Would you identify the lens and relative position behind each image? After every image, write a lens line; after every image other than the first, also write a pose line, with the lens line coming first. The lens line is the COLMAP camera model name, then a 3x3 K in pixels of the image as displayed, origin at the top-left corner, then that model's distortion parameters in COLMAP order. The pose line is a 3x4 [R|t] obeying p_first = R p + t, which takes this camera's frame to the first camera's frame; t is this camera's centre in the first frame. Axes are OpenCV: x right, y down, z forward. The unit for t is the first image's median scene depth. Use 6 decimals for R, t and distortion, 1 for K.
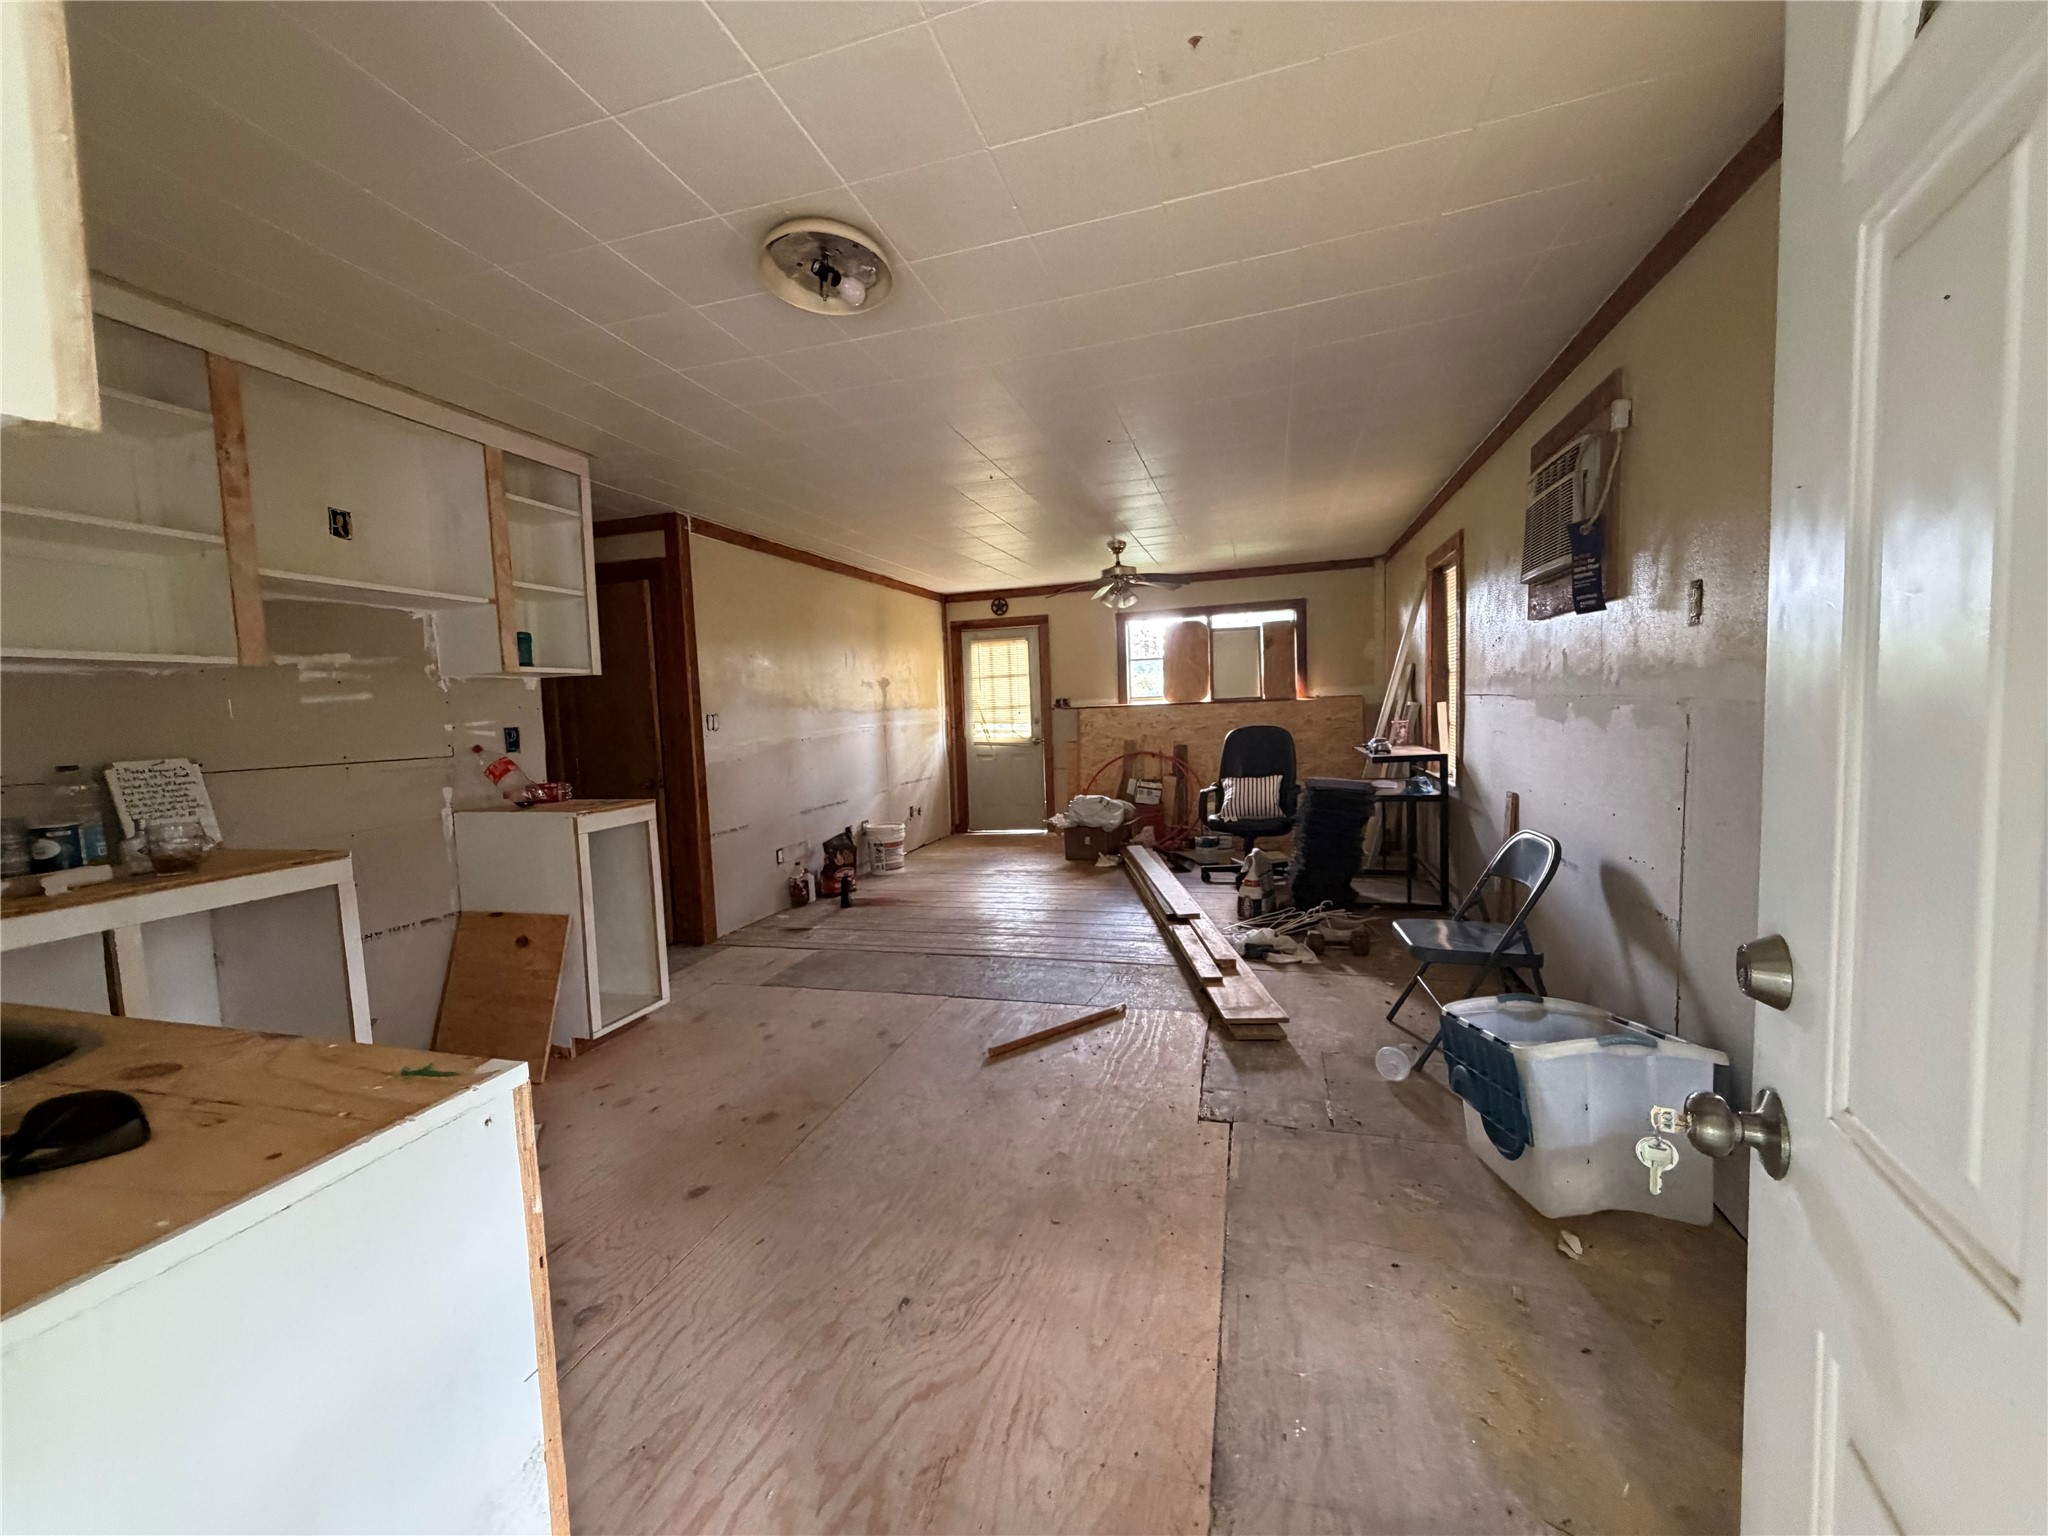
lens RADIAL K [[816.9, 0, 1017.7], [0, 816.9, 766.4], [0, 0, 1]] dist [-0.000431, -0.000342]
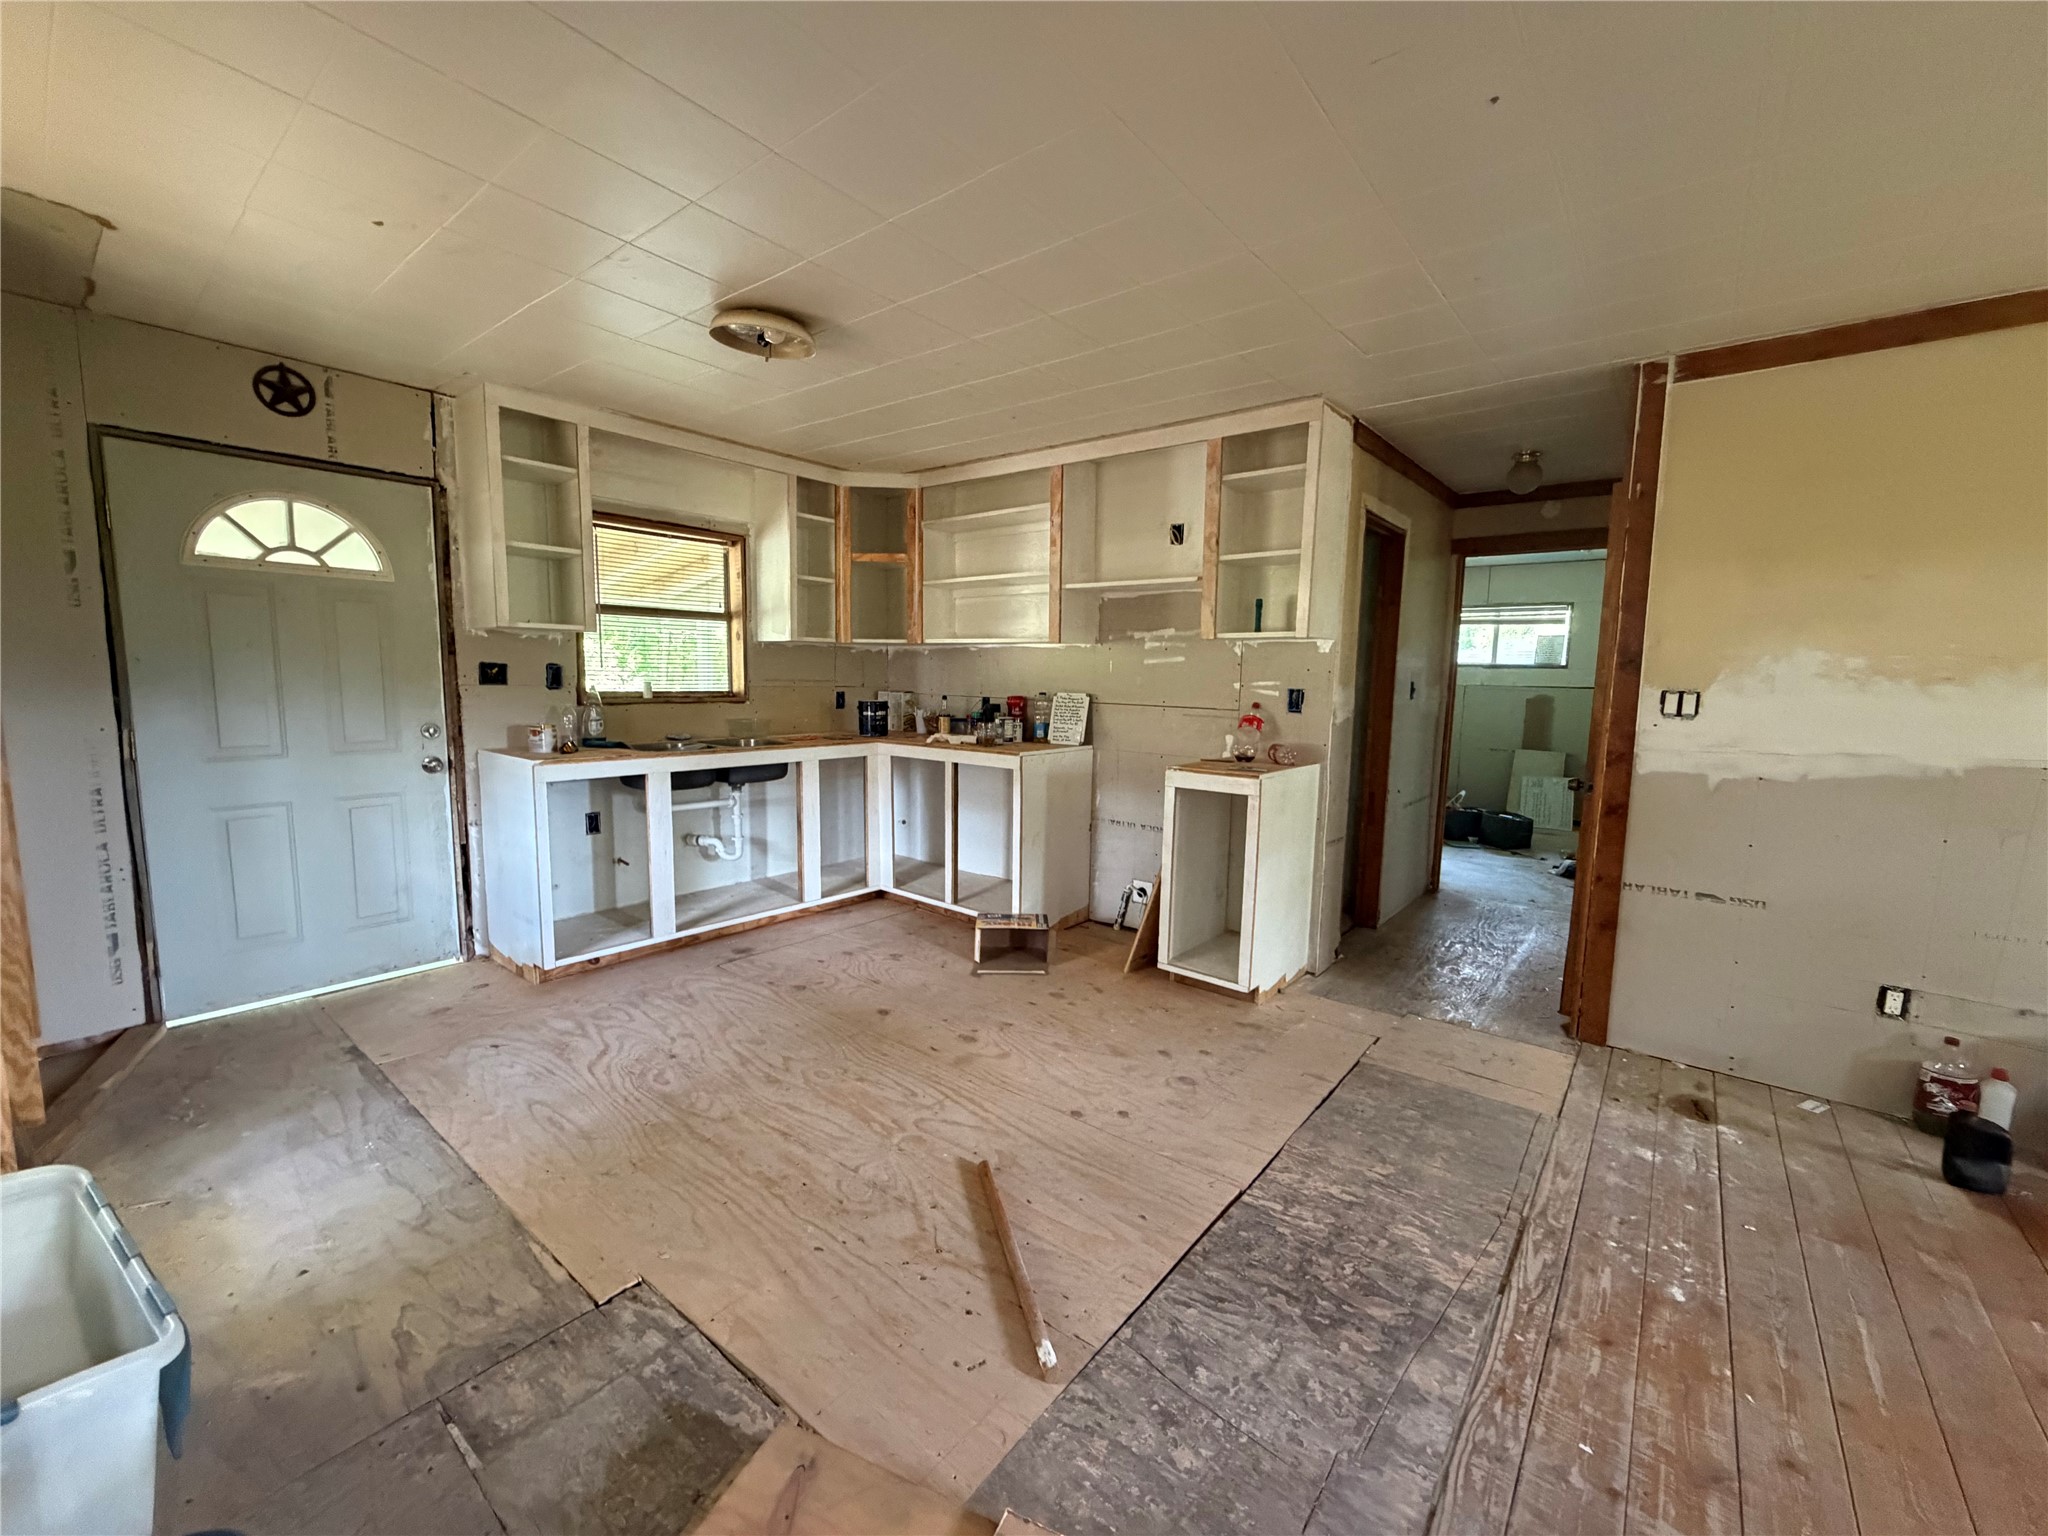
lens RADIAL K [[816.9, 0, 1017.7], [0, 816.9, 766.4], [0, 0, 1]] dist [-0.000431, -0.000342]
pose [[-0.388512, 0.137590, -0.911113, 0.230896], [-0.068145, 0.981791, 0.177321, -0.052911], [0.918921, 0.130979, -0.372061, 0.509368]]
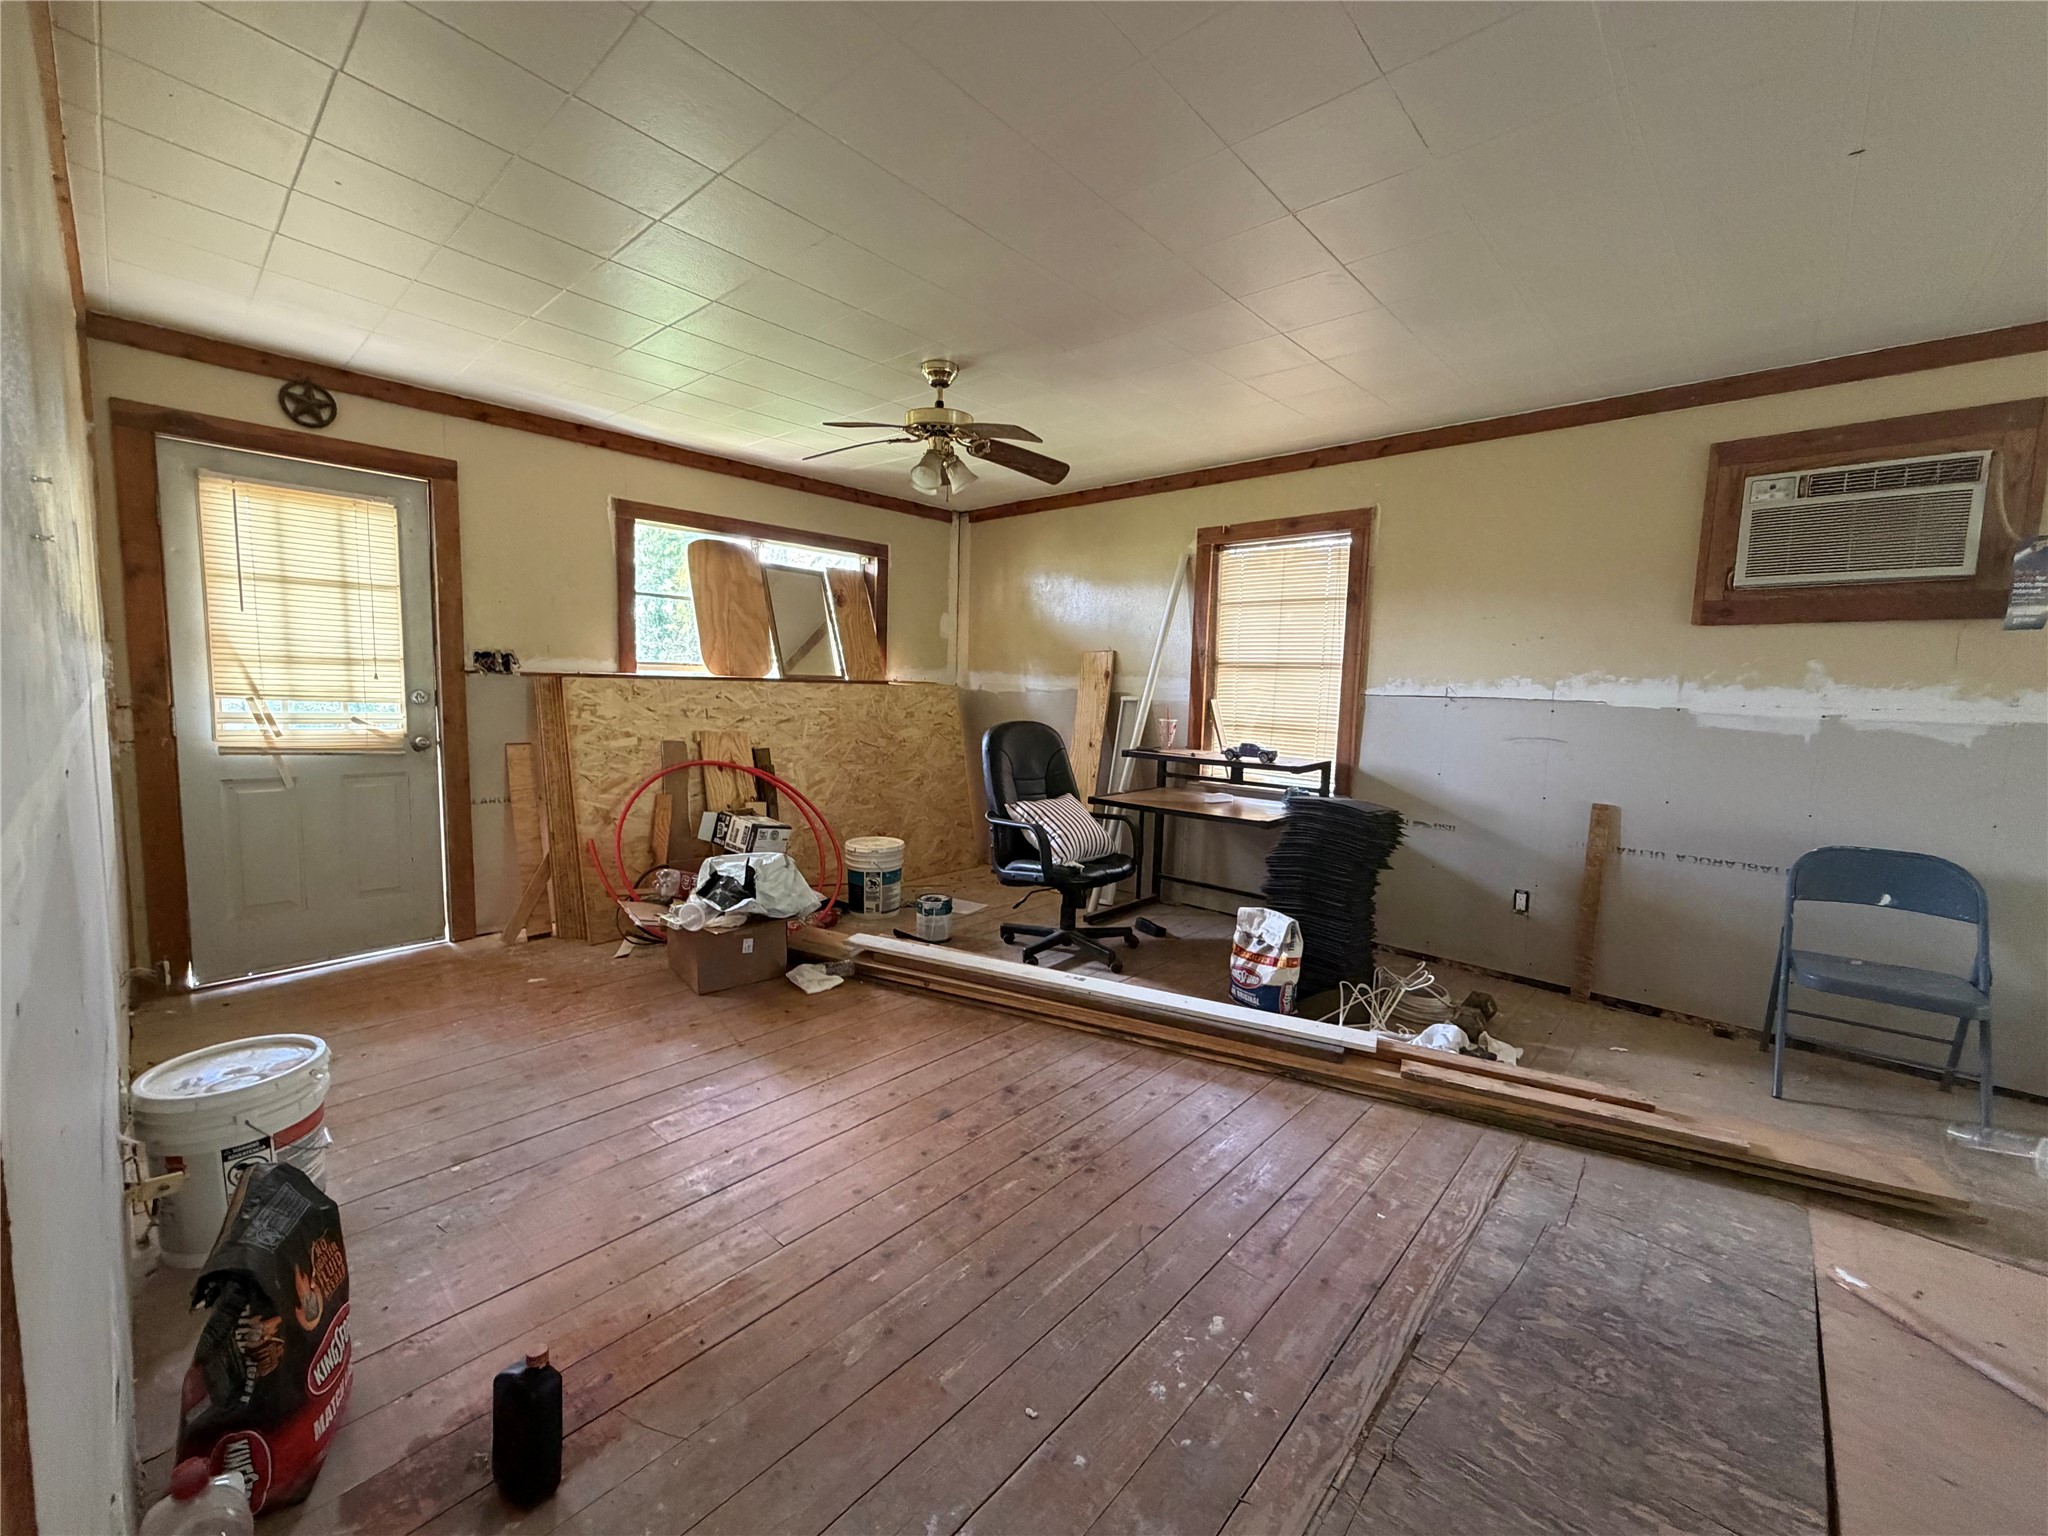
lens RADIAL K [[816.9, 0, 1017.7], [0, 816.9, 766.4], [0, 0, 1]] dist [-0.000431, -0.000342]
pose [[0.436656, -0.035674, 0.898921, -0.257663], [0.020884, 0.999346, 0.029515, -0.026955], [-0.899386, 0.005885, 0.437115, 0.570955]]
